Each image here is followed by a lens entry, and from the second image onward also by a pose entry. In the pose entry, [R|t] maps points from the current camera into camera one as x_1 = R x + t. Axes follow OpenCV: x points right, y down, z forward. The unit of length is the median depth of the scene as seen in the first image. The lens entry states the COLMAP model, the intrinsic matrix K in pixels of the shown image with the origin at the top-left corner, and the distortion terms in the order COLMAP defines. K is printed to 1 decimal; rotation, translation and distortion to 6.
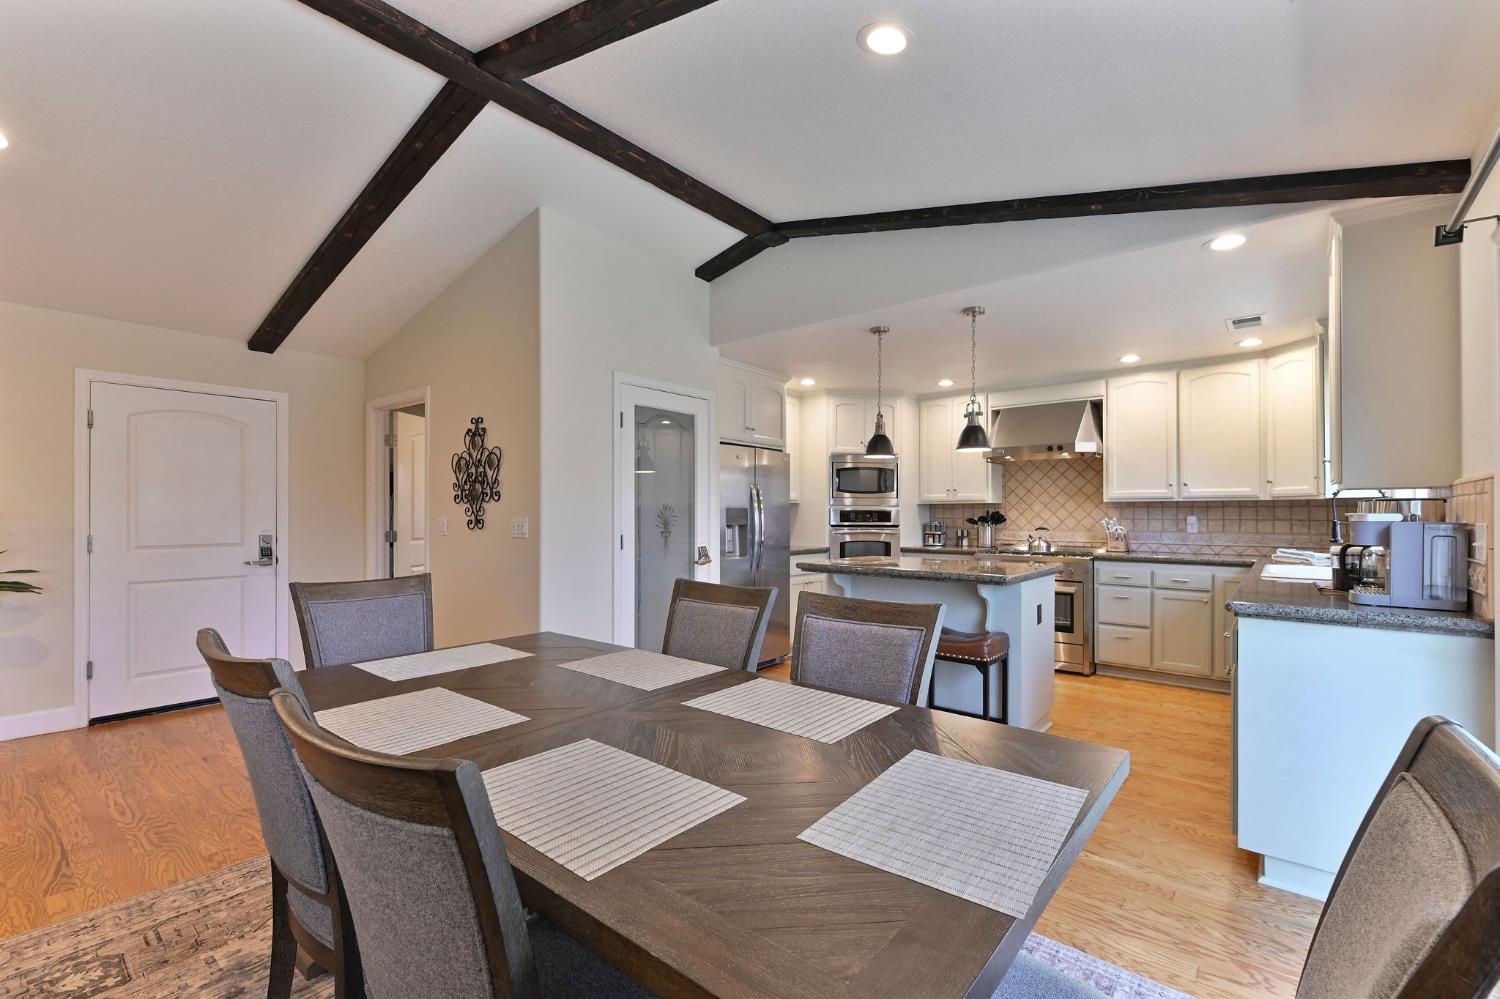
lens RADIAL K [[655.9, 0, 746.1], [0, 655.9, 514.5], [0, 0, 1]] dist [0.017343, -0.005700]
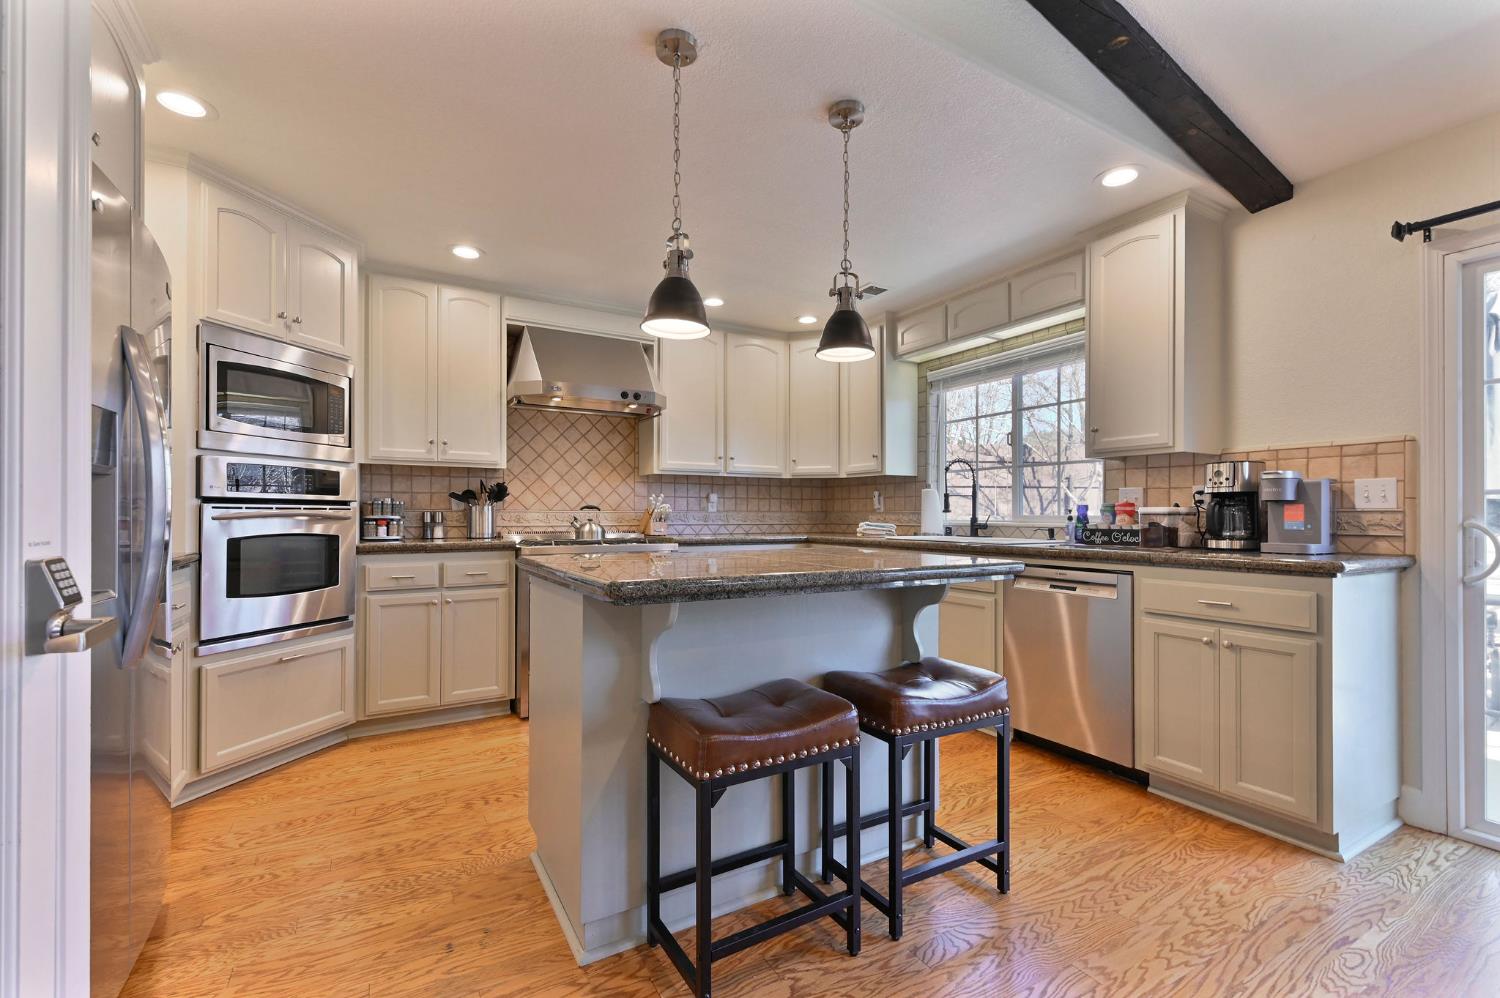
lens RADIAL K [[655.9, 0, 753.1], [0, 655.9, 505.2], [0, 0, 1]] dist [0.017343, -0.005700]
pose [[0.332890, 0.013985, 0.942862, -0.163690], [-0.000892, 0.999894, -0.014516, 0.030858], [-0.942965, 0.003991, 0.332867, 0.636220]]
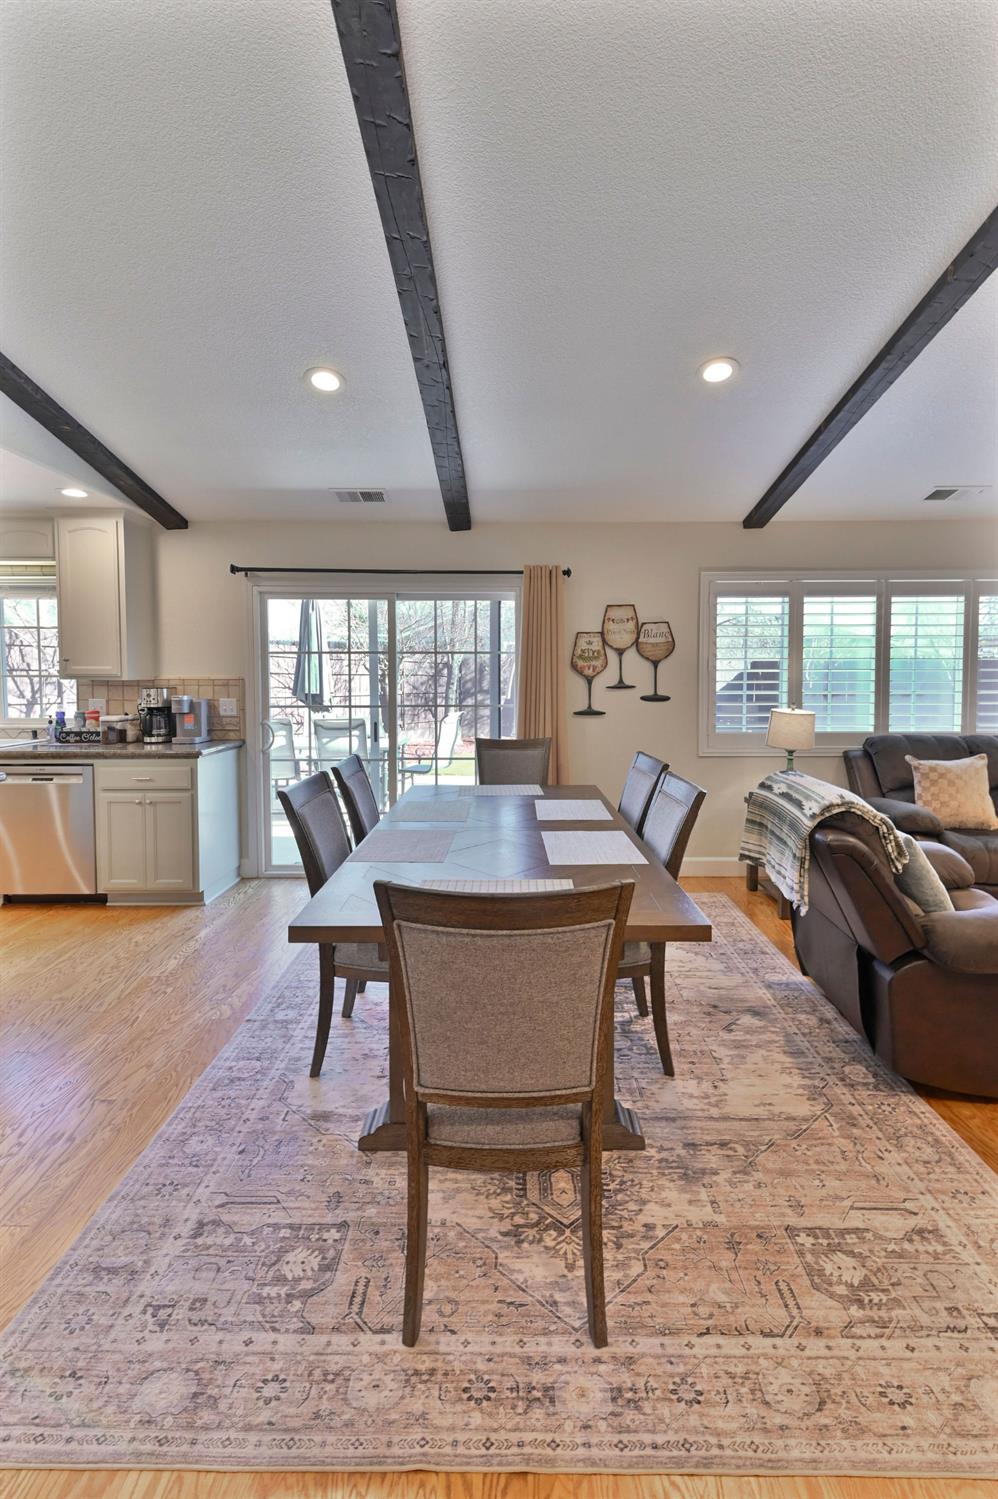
lens RADIAL K [[655.4, 0, 505.2], [0, 655.4, 704.1], [0, 0, 1]] dist [0.017343, -0.005700]
pose [[-0.634596, -0.038252, 0.771897, -0.463157], [0.000923, 0.998736, 0.050252, -0.030146], [-0.772844, 0.032602, -0.633759, 0.641862]]
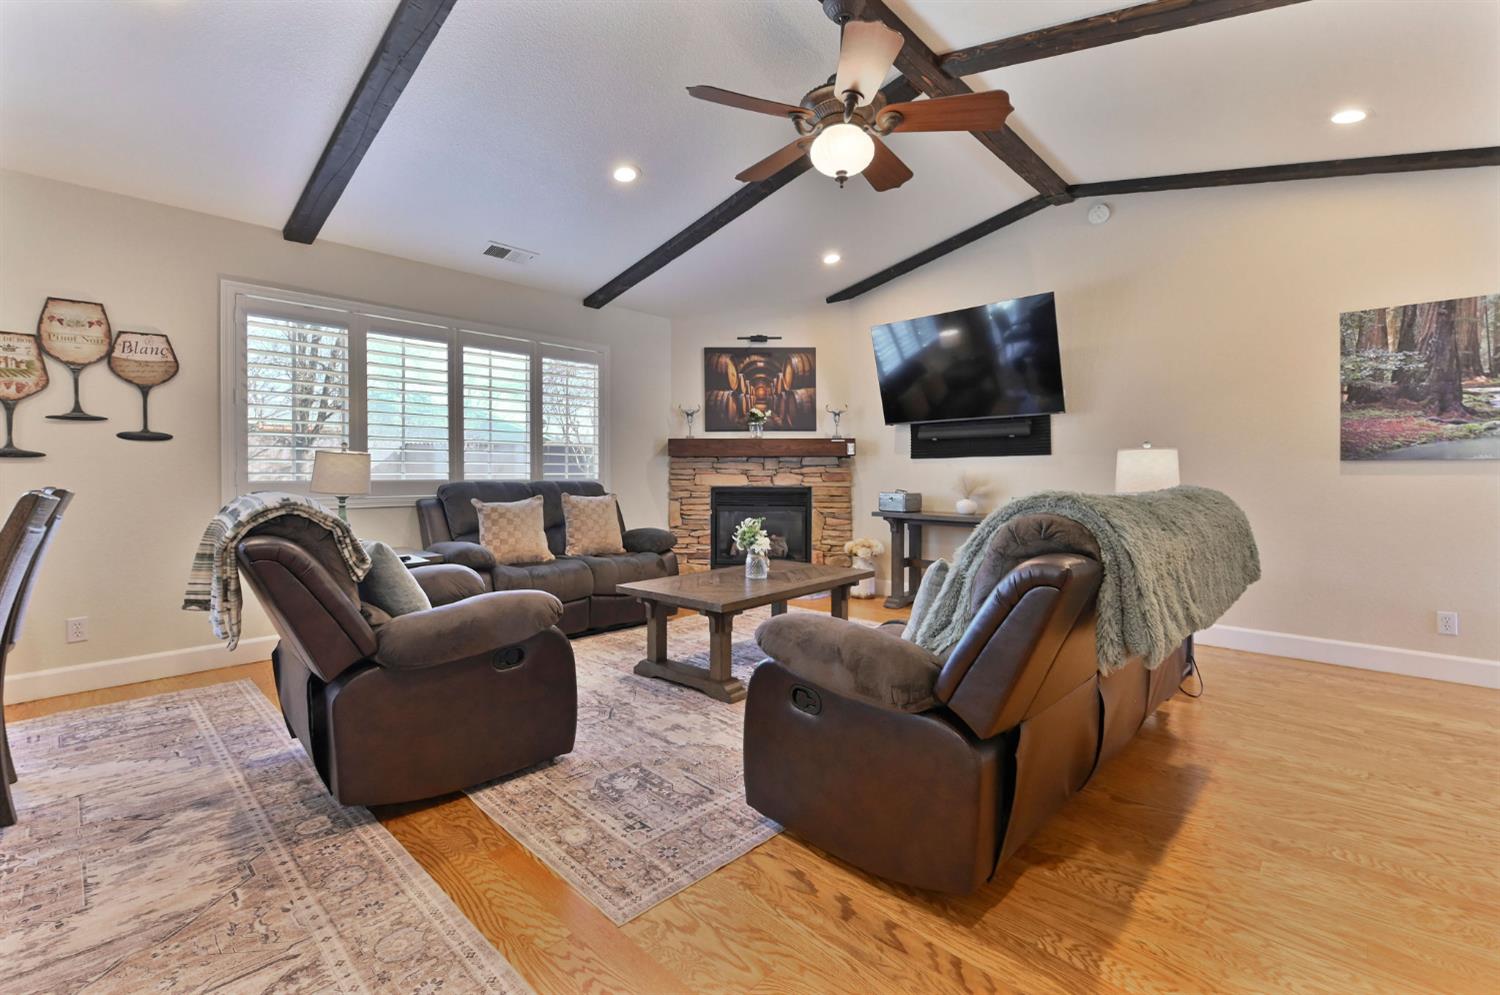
lens RADIAL K [[655.9, 0, 759.7], [0, 655.9, 471.5], [0, 0, 1]] dist [0.017343, -0.005700]
pose [[-0.998138, -0.007185, 0.060571, -0.561144], [-0.007221, 0.999974, -0.000367, 0.038604], [-0.060566, -0.000804, -0.998164, 0.545064]]
